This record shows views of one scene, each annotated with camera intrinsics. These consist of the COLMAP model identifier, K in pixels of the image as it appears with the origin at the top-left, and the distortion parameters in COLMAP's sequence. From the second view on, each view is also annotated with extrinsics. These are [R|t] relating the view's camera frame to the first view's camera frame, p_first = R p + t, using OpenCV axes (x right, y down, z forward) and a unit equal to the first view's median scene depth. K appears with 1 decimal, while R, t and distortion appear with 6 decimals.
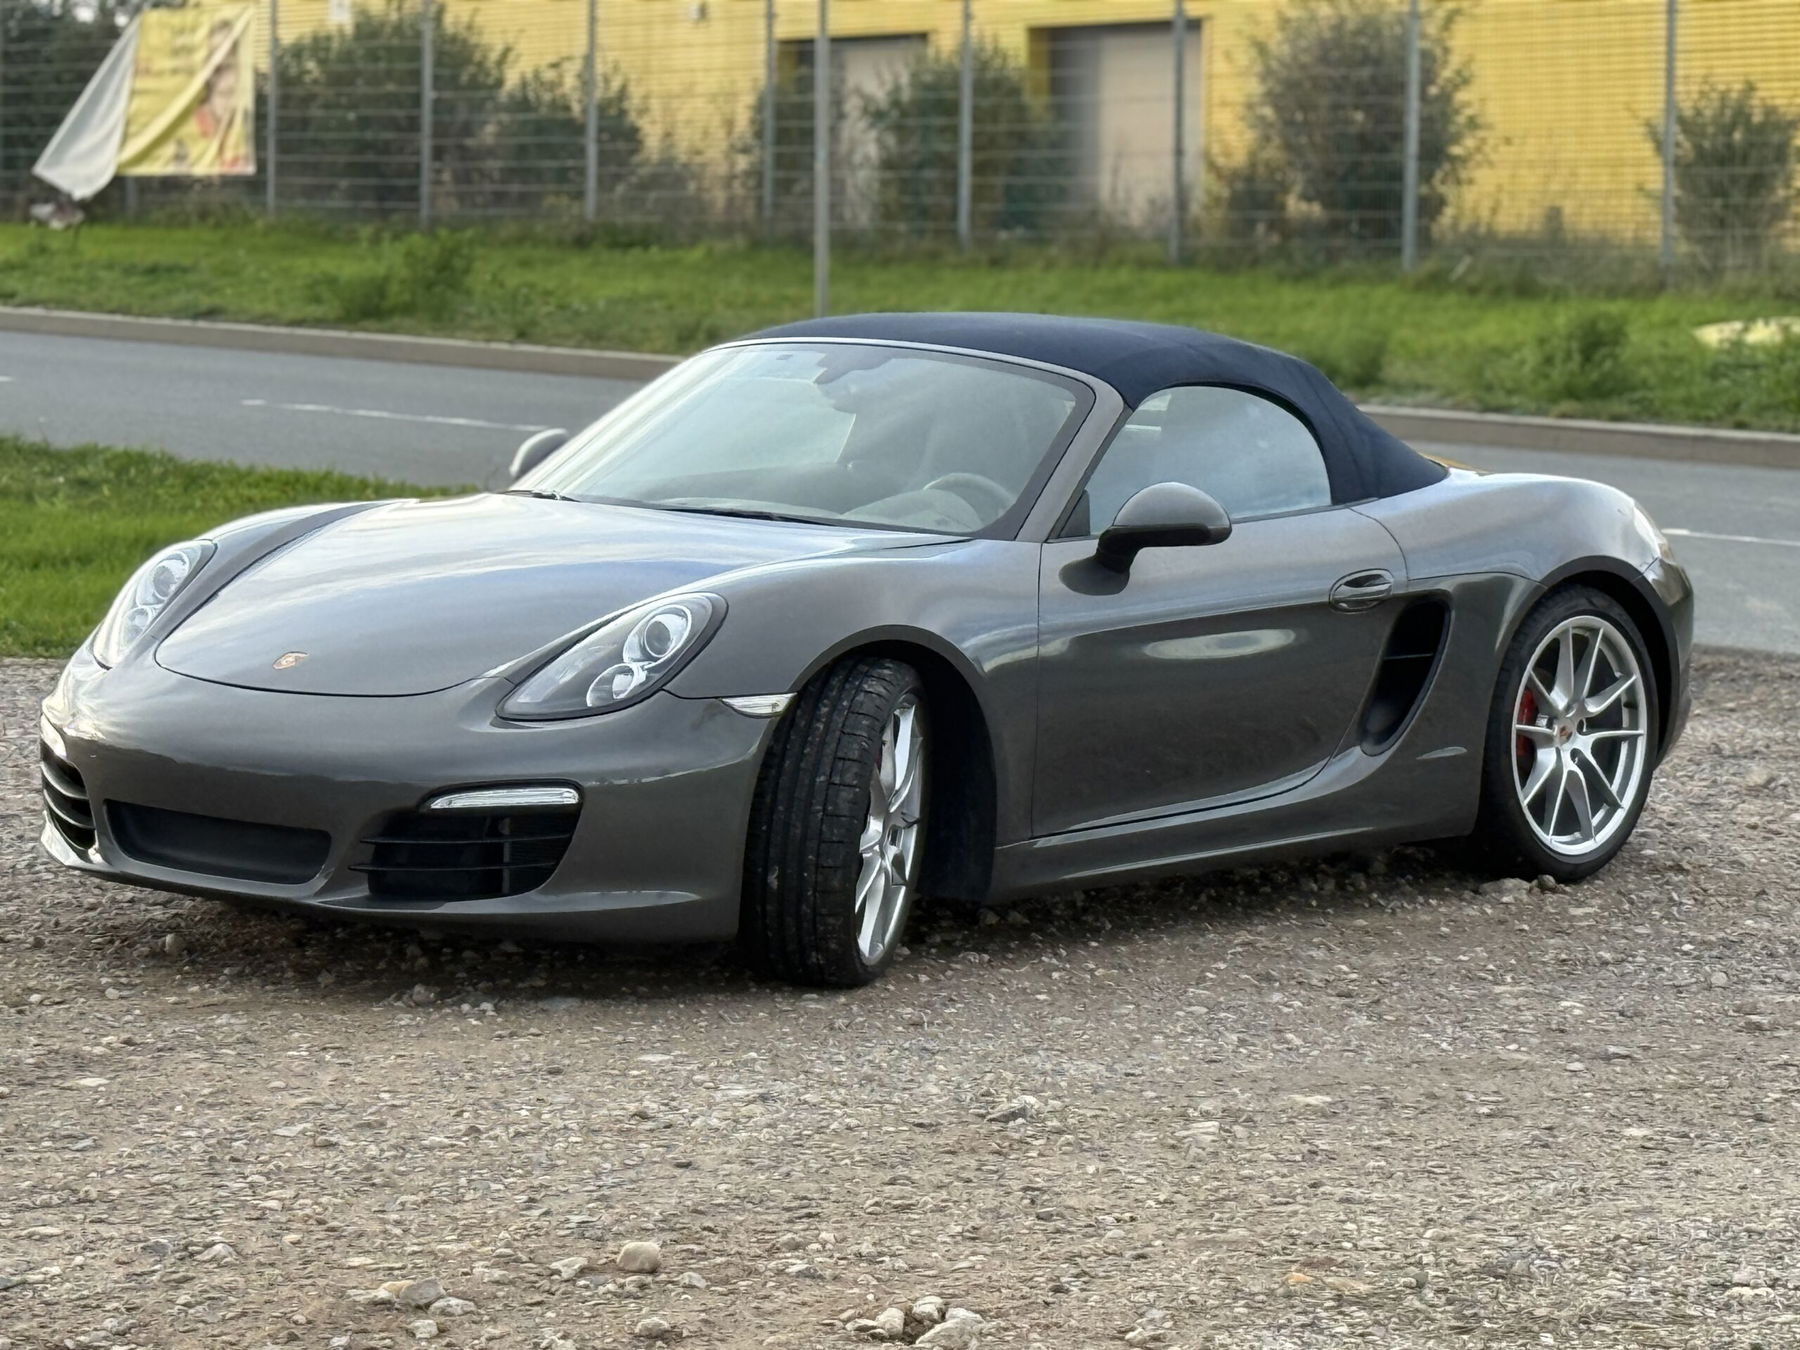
lens RADIAL K [[6086.2, 0, 888.0], [0, 6086.2, 674.7], [0, 0, 1]] dist [0.145074, 0.000000]
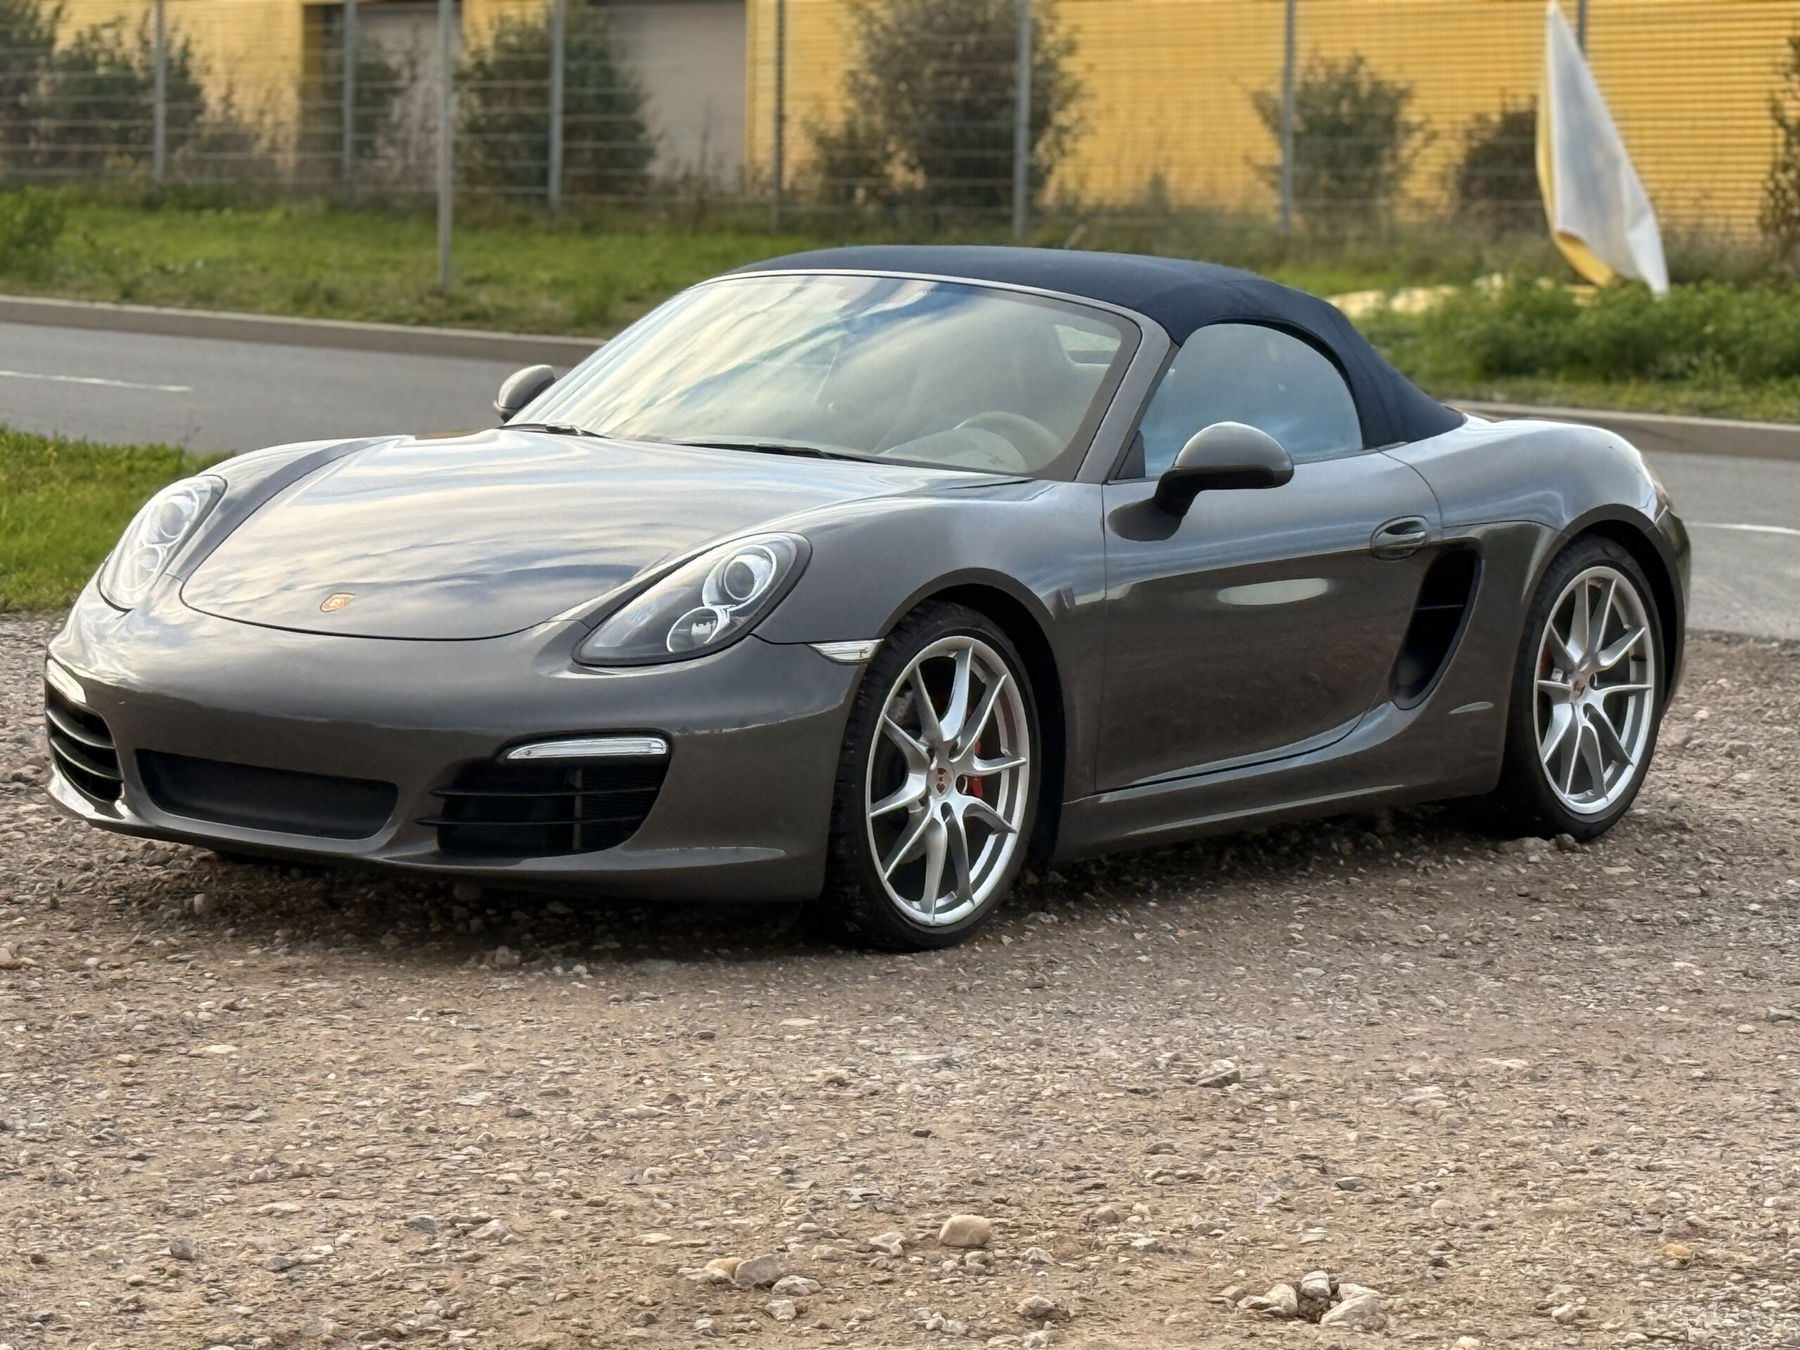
lens RADIAL K [[6086.2, 0, 910.4], [0, 6086.2, 672.5], [0, 0, 1]] dist [0.145074, 0.000000]
pose [[0.994909, 0.002463, 0.100747, -0.099999], [-0.002702, 0.999994, 0.002230, 0.005835], [-0.100740, -0.002491, 0.994910, 0.053908]]
